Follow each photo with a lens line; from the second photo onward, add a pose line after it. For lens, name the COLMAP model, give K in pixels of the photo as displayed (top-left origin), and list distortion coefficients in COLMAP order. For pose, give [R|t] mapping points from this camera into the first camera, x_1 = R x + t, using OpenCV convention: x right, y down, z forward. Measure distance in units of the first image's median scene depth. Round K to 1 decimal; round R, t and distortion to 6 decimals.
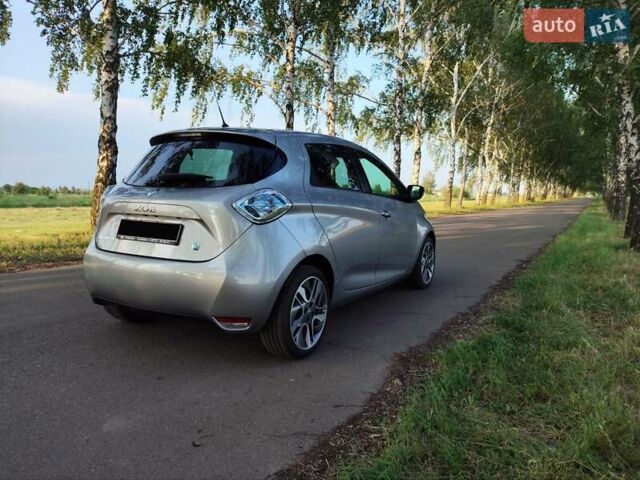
lens RADIAL K [[495.0, 0, 320.0], [0, 495.0, 240.0], [0, 0, 1]] dist [-0.001335, -0.006978]
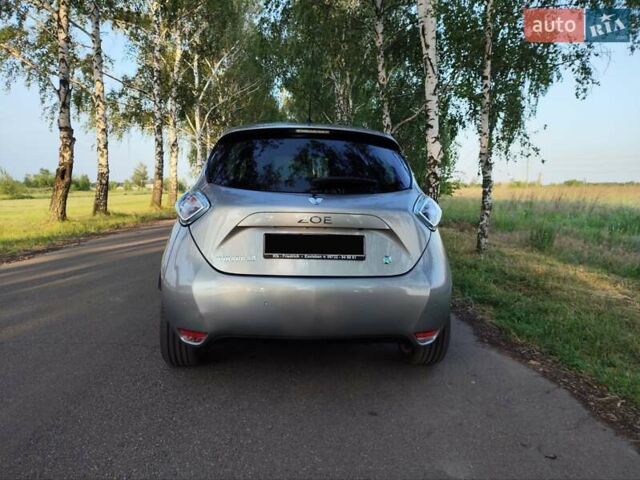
lens RADIAL K [[495.0, 0, 320.0], [0, 495.0, 240.0], [0, 0, 1]] dist [-0.001335, -0.006978]
pose [[0.816147, -0.052775, 0.575430, -0.415218], [0.043298, 0.998606, 0.030175, -0.026824], [-0.576220, 0.000288, 0.817294, 0.157733]]
